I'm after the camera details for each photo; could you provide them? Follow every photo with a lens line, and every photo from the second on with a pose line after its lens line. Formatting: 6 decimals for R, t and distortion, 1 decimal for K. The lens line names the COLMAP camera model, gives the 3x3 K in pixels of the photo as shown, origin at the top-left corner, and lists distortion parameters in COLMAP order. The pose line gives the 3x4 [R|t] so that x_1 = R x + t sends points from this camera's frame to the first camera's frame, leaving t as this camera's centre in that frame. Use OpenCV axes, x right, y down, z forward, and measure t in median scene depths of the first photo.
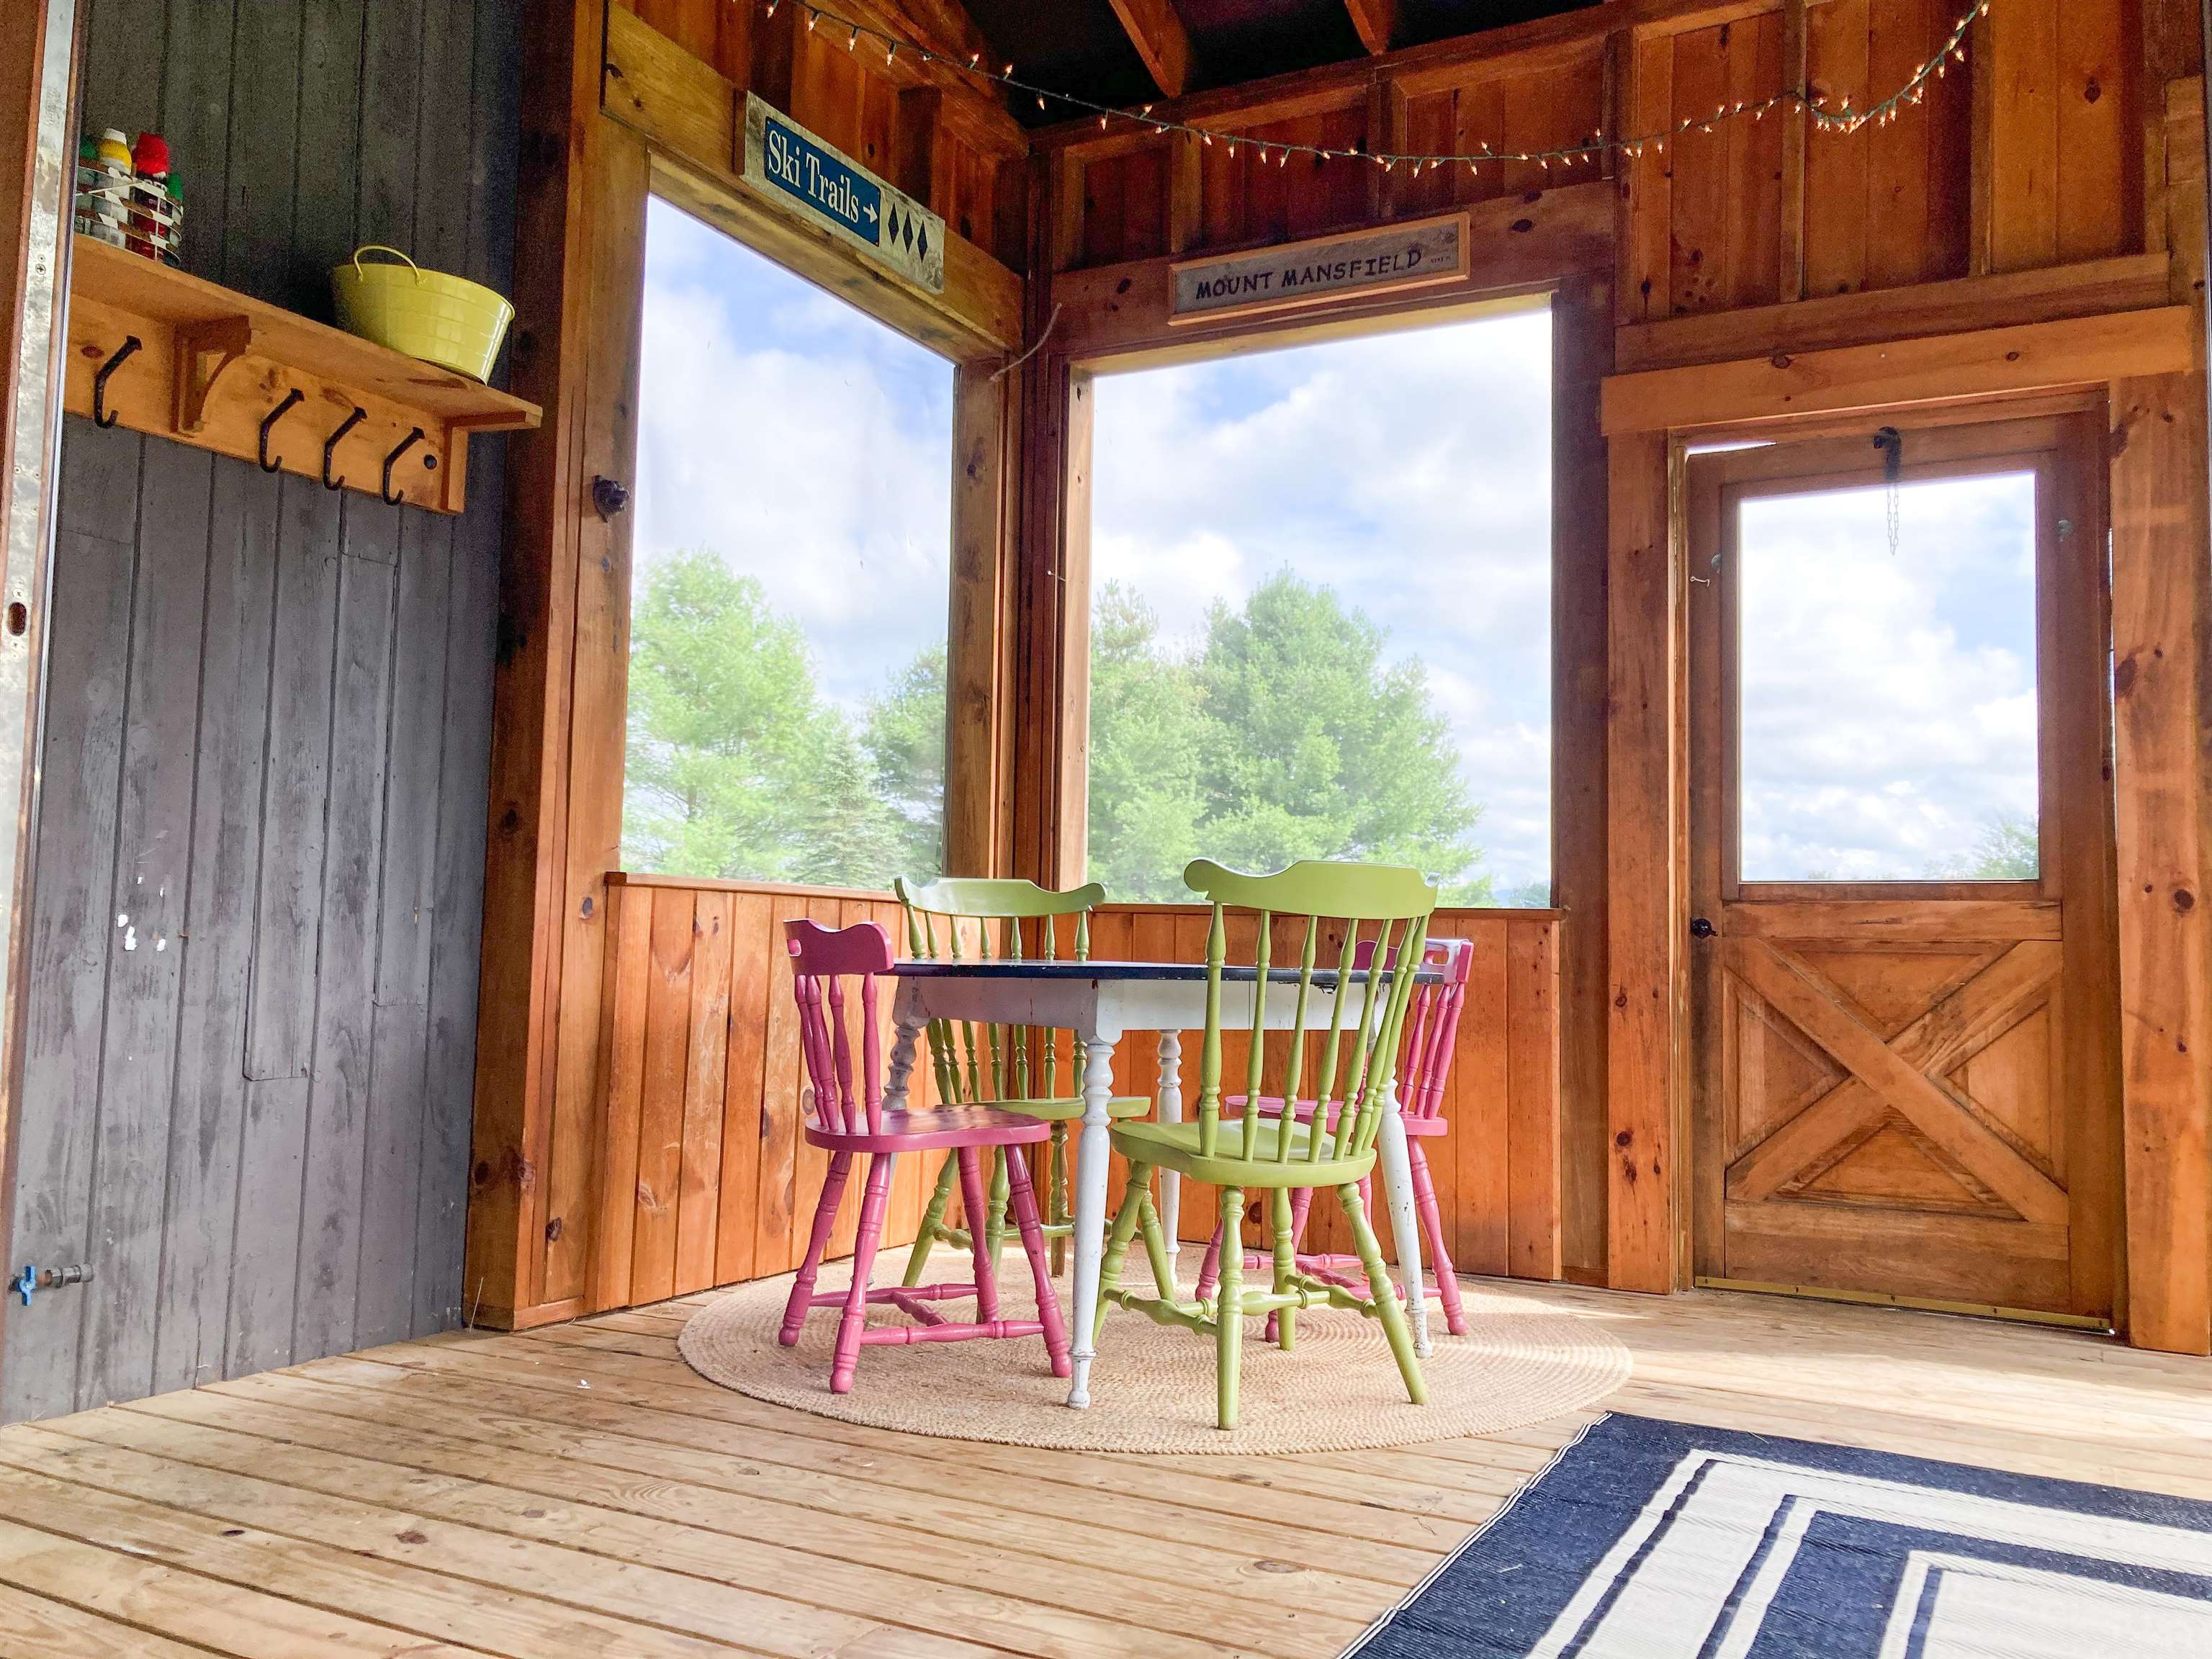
lens RADIAL K [[1820.0, 0, 1106.0], [0, 1820.0, 829.5], [0, 0, 1]] dist [0.015202, 0.010940]
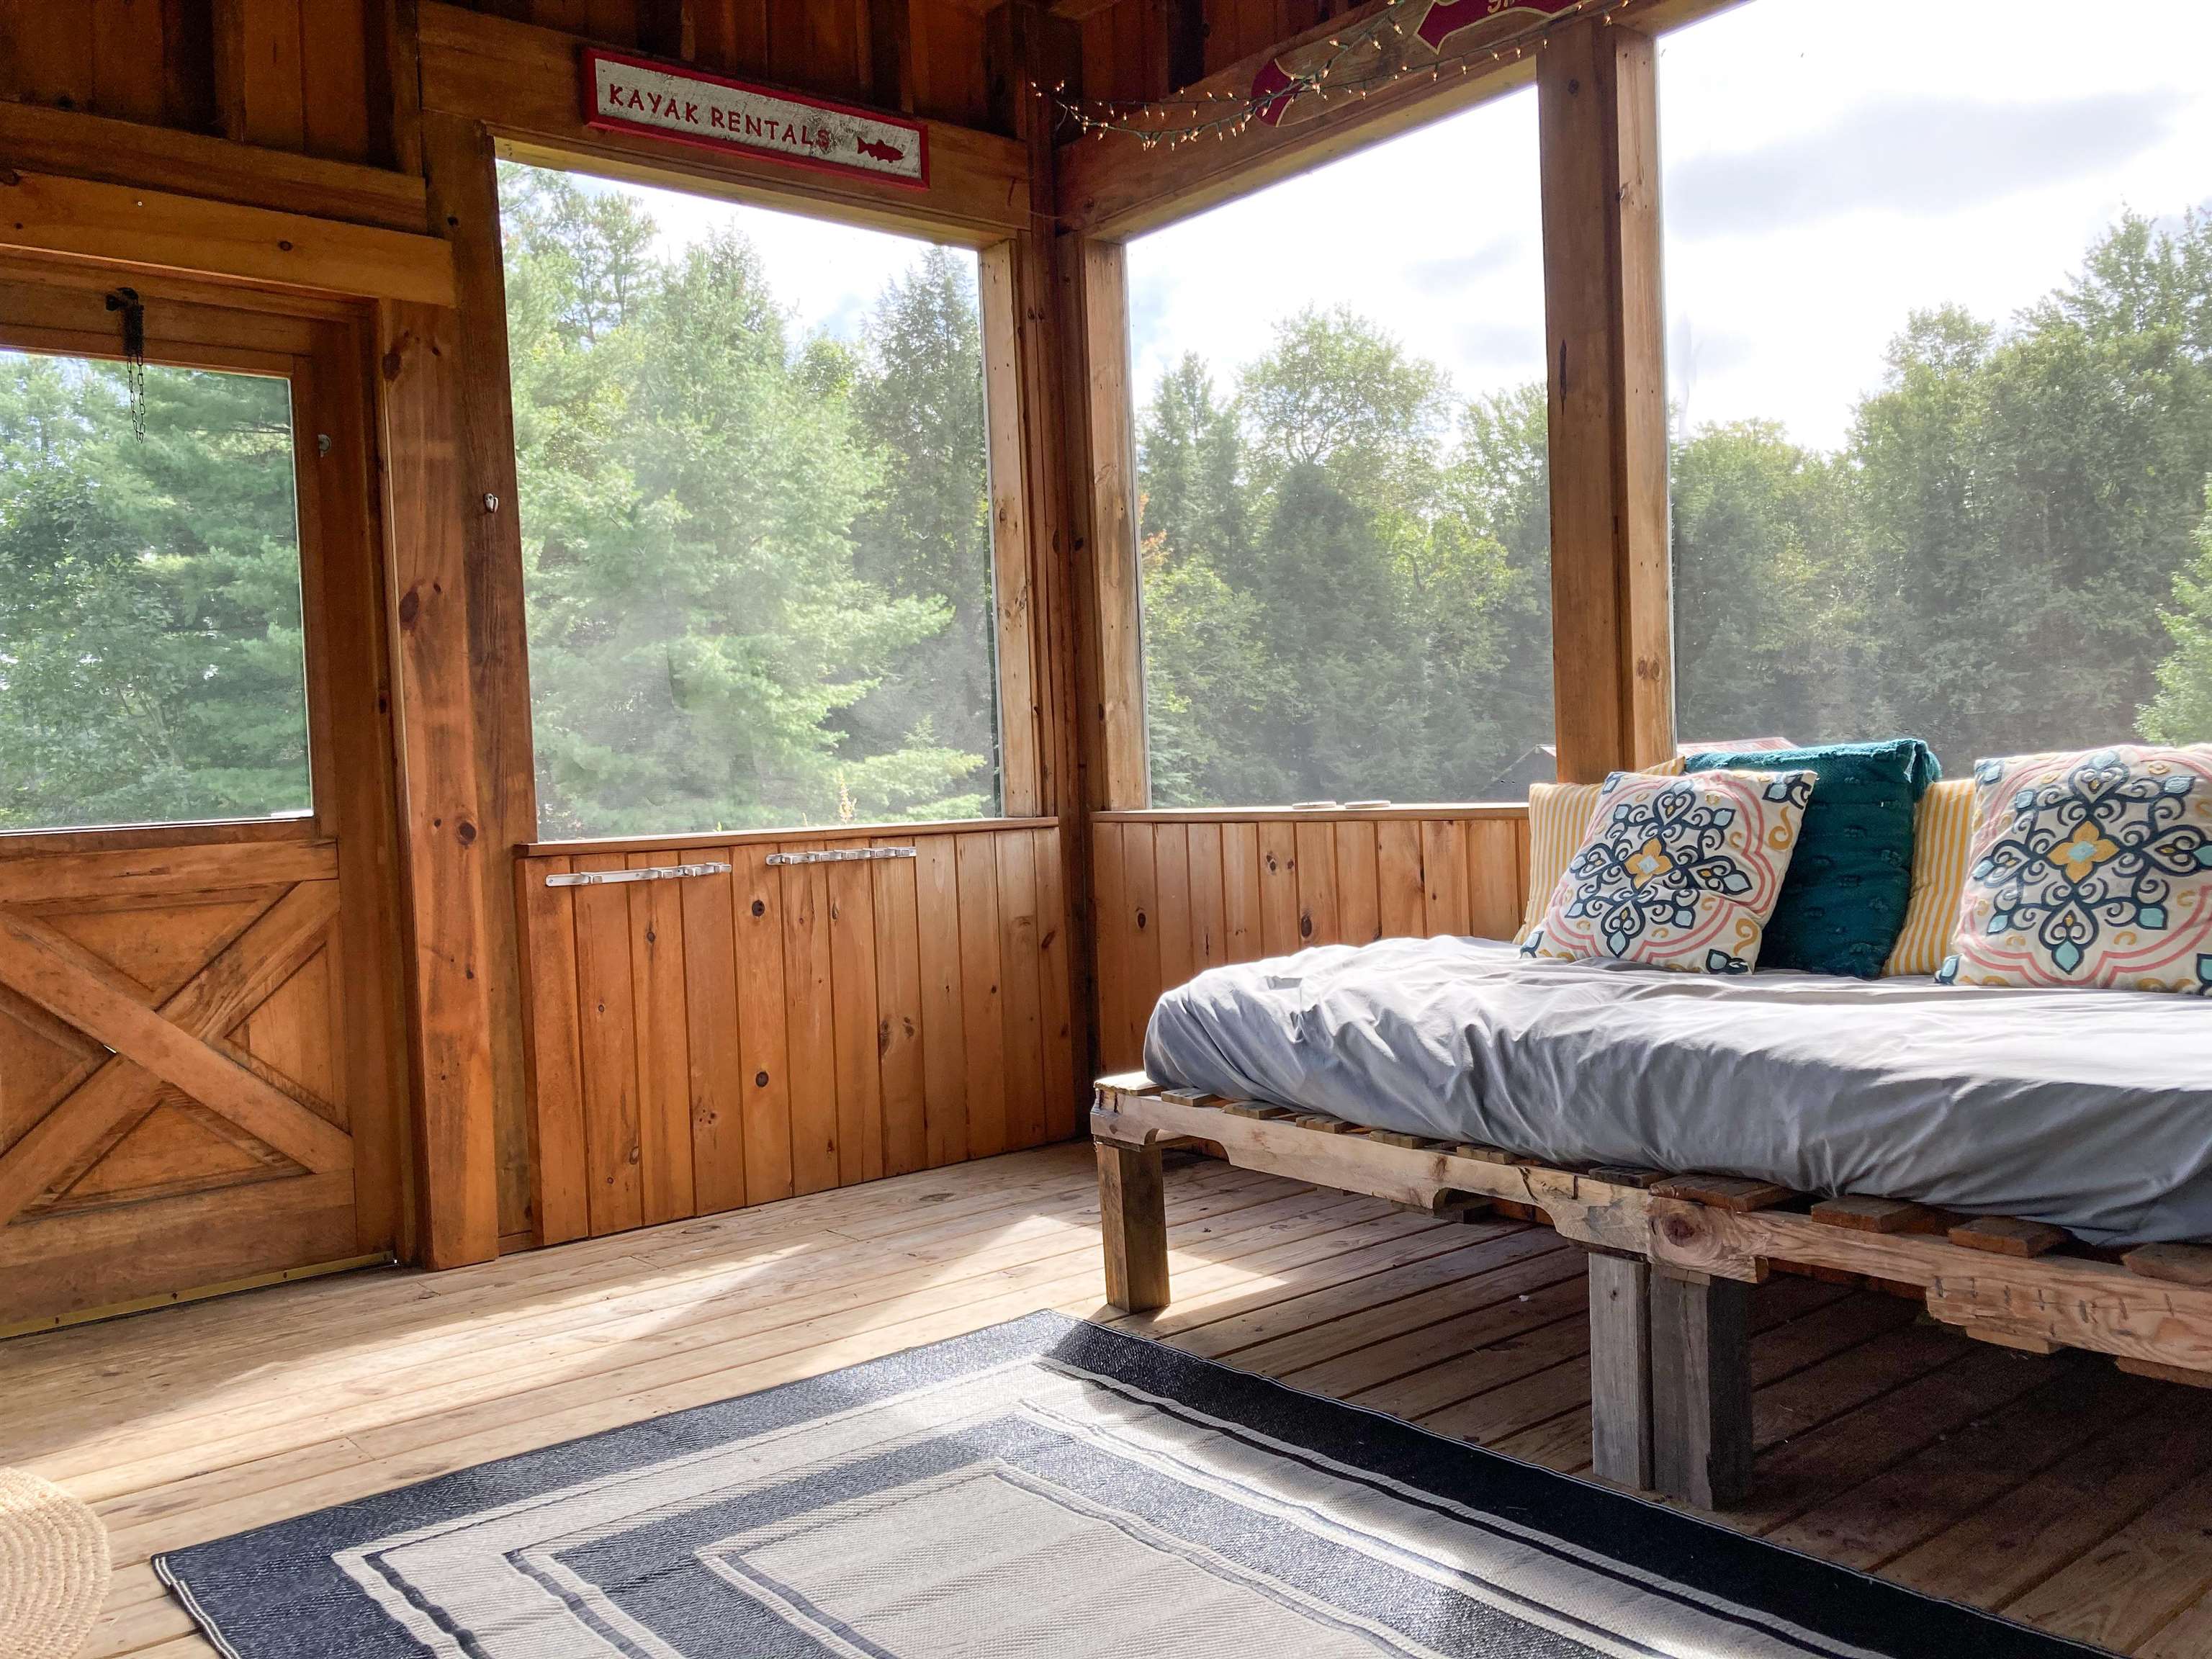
lens RADIAL K [[1820.0, 0, 1106.0], [0, 1820.0, 829.5], [0, 0, 1]] dist [0.015202, 0.010940]
pose [[0.369955, -0.068657, 0.926509, -0.212319], [-0.011191, 0.996864, 0.078339, -0.043843], [-0.928982, -0.039350, 0.368026, 0.267442]]
